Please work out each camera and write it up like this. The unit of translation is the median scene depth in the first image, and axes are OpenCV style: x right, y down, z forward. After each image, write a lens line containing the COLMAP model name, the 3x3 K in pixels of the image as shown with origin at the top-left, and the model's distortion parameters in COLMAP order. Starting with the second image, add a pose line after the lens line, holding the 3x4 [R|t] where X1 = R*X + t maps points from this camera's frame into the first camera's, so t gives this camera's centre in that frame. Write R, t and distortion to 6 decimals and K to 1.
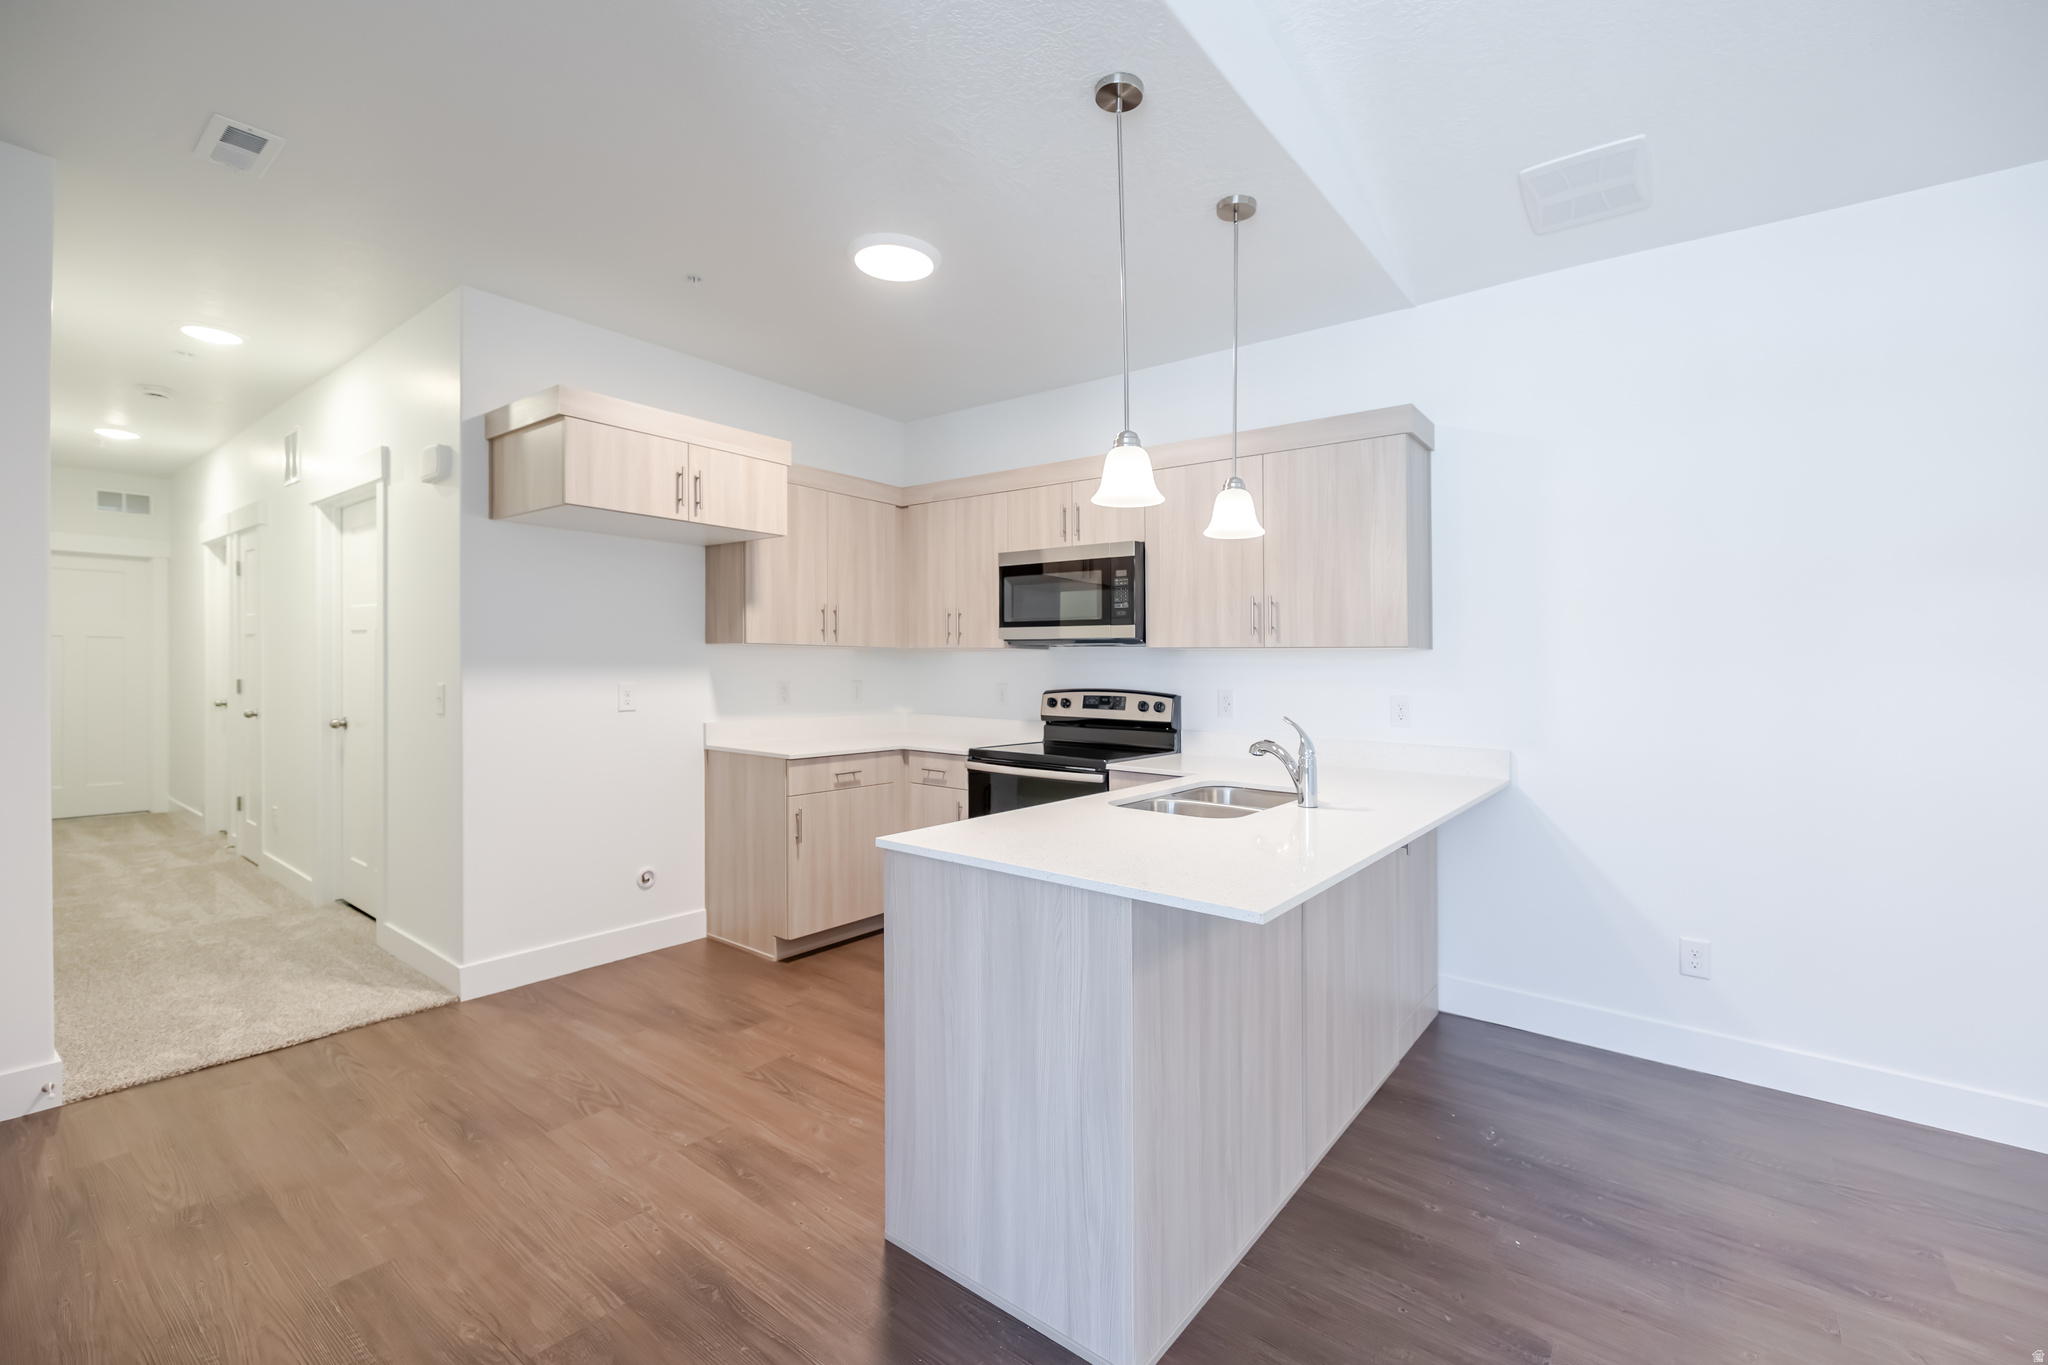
lens RADIAL K [[869.3, 0, 1035.3], [0, 869.3, 658.3], [0, 0, 1]] dist [0.000310, -0.000111]
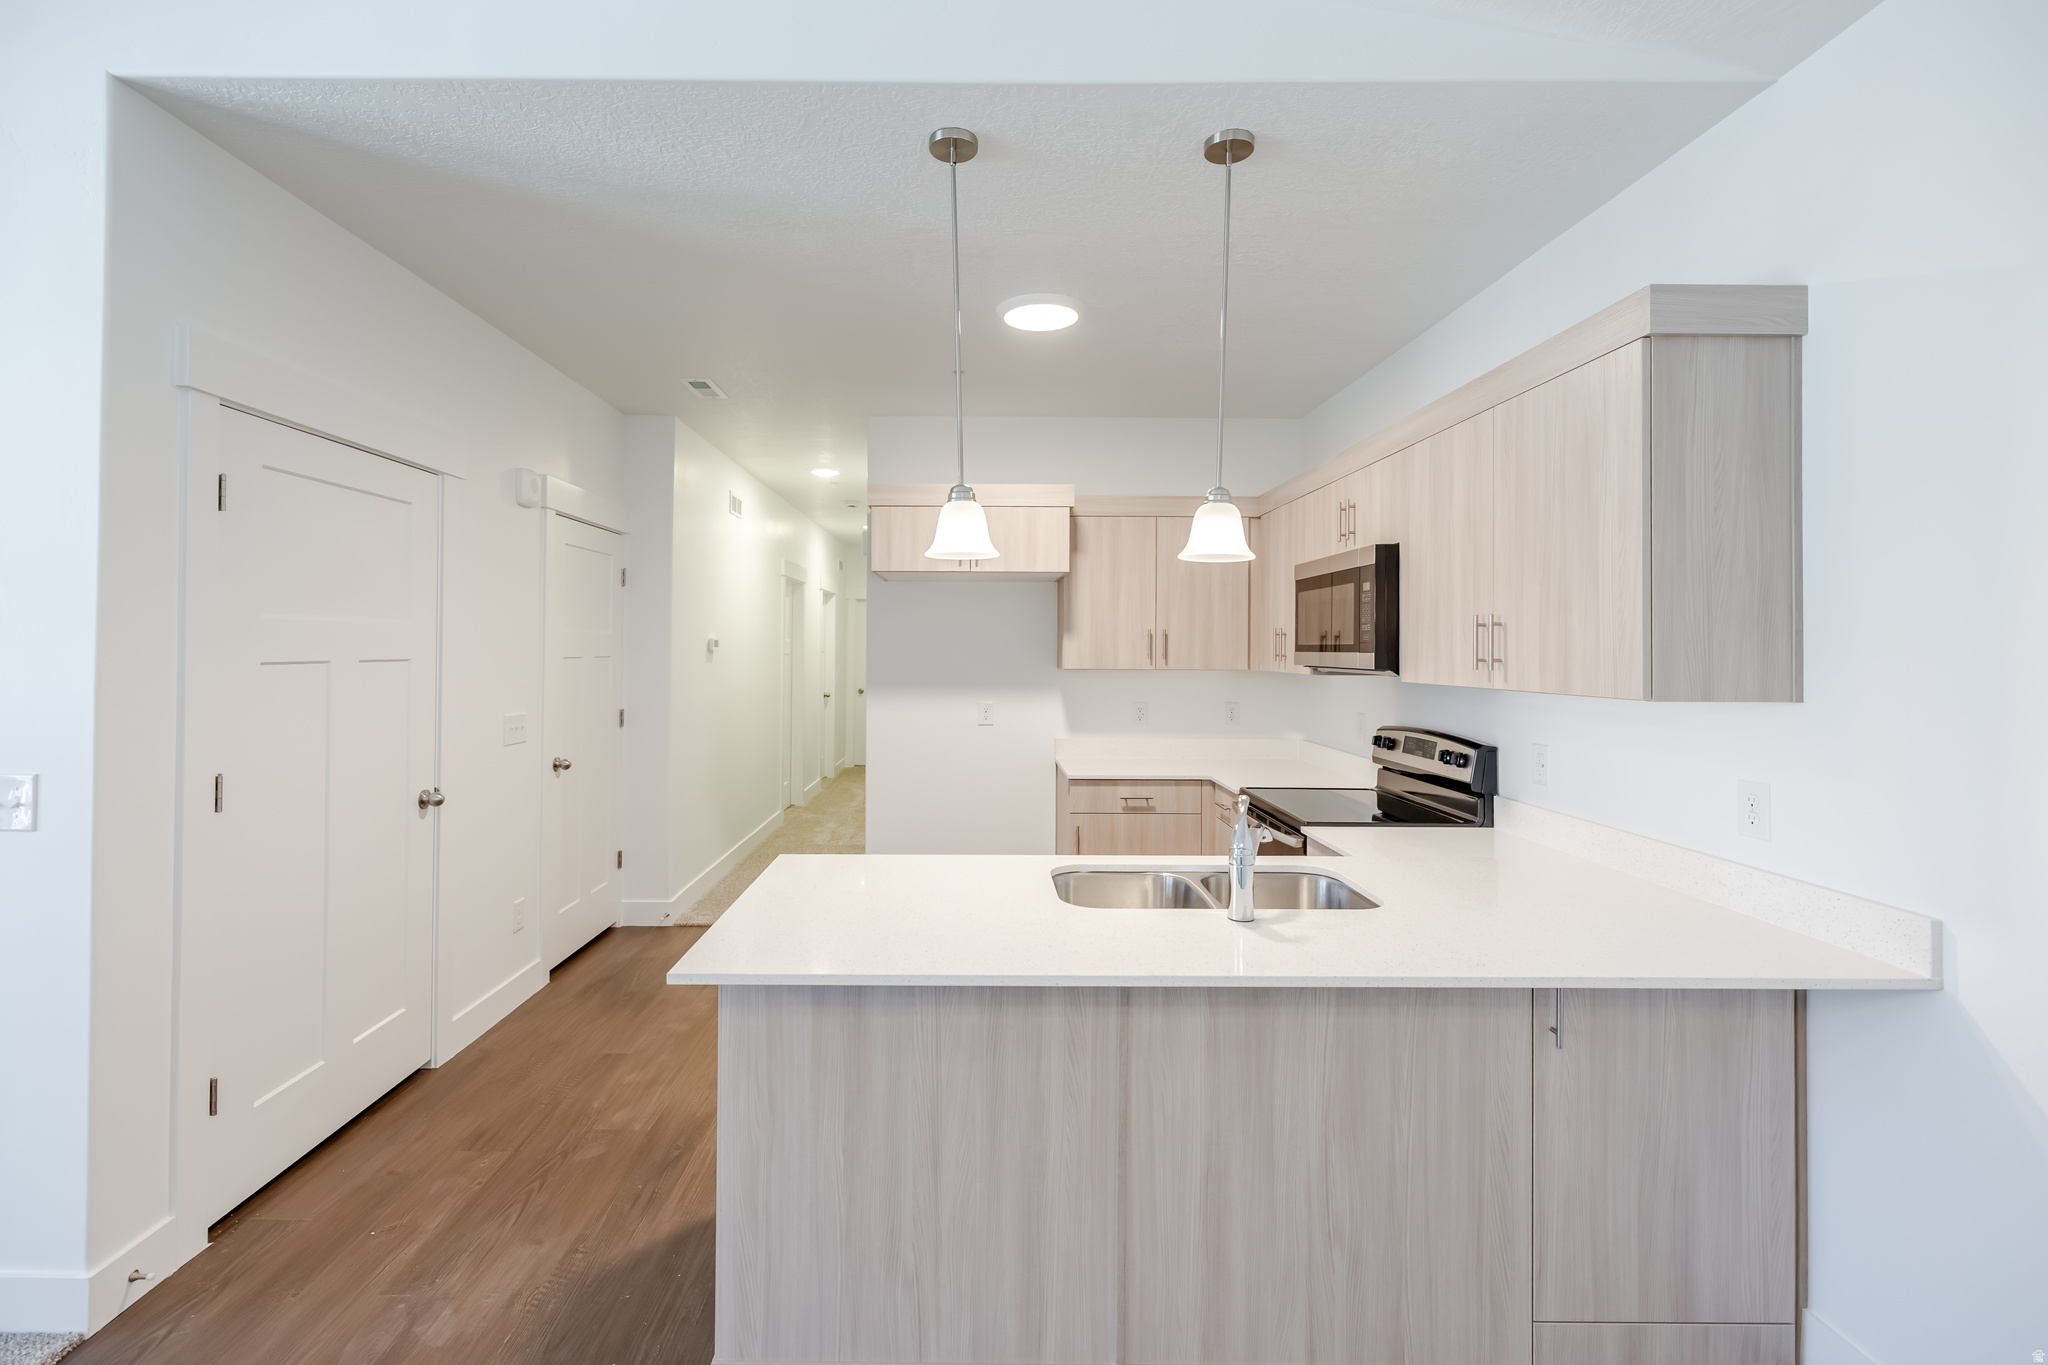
lens RADIAL K [[892.9, 0, 979.8], [0, 892.9, 645.5], [0, 0, 1]] dist [0.001598, 0.000071]
pose [[0.615658, -0.012025, -0.787922, 0.505636], [0.008083, 0.999927, -0.008945, -0.038973], [0.787972, -0.000862, 0.615711, 0.222076]]
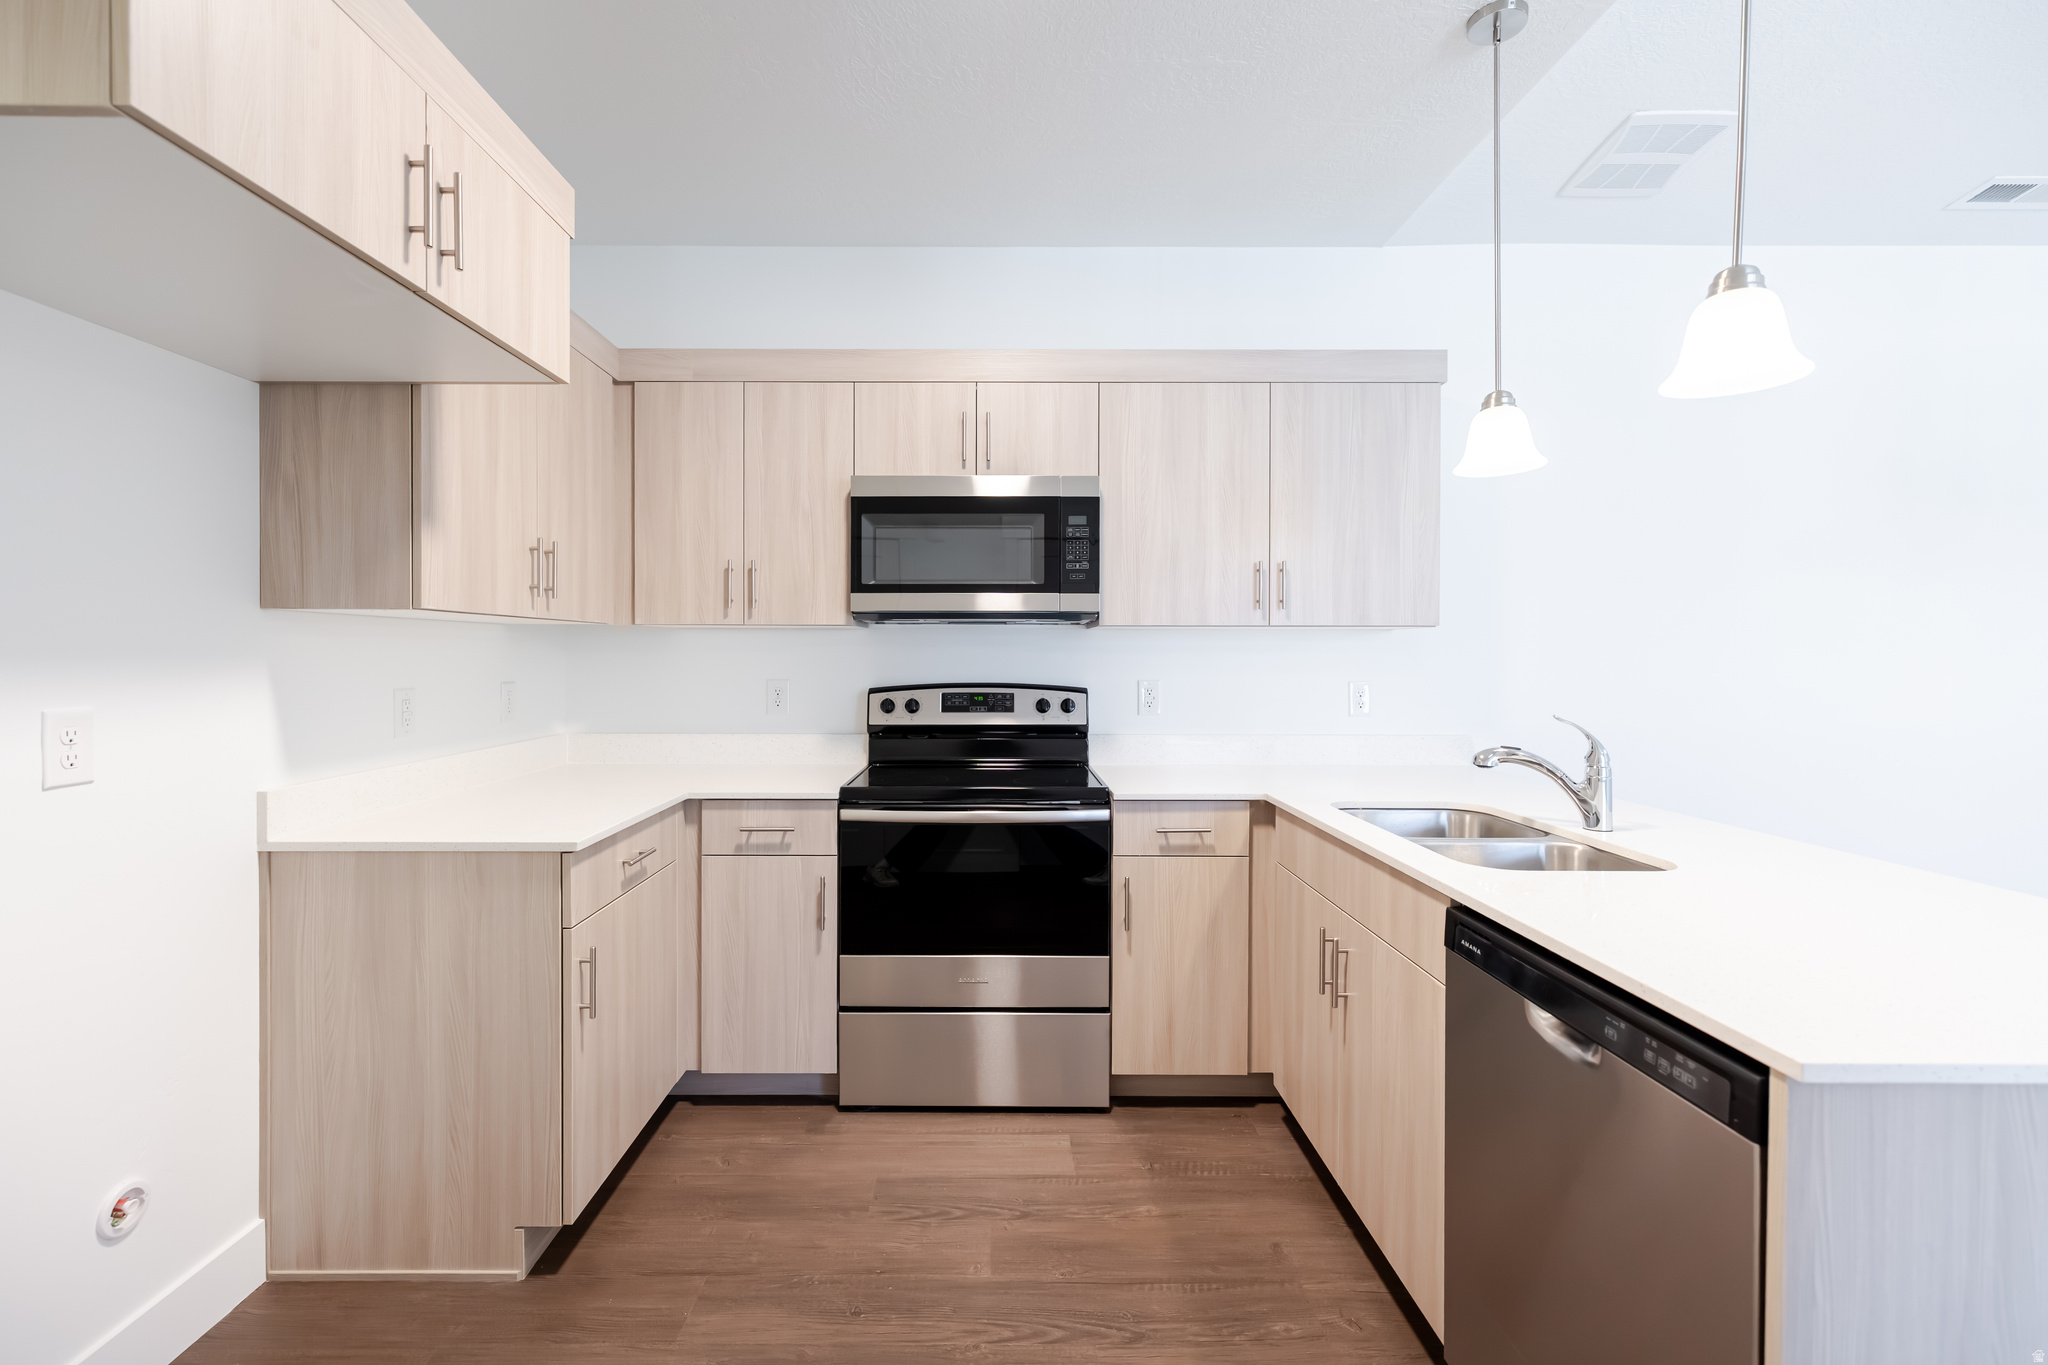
lens RADIAL K [[878.4, 0, 992.4], [0, 878.4, 647.4], [0, 0, 1]] dist [0.000477, -0.000118]
pose [[0.790745, -0.006500, 0.612111, -0.383953], [0.003232, 0.999974, 0.006442, 0.001175], [-0.612137, -0.003116, 0.790745, 0.461135]]
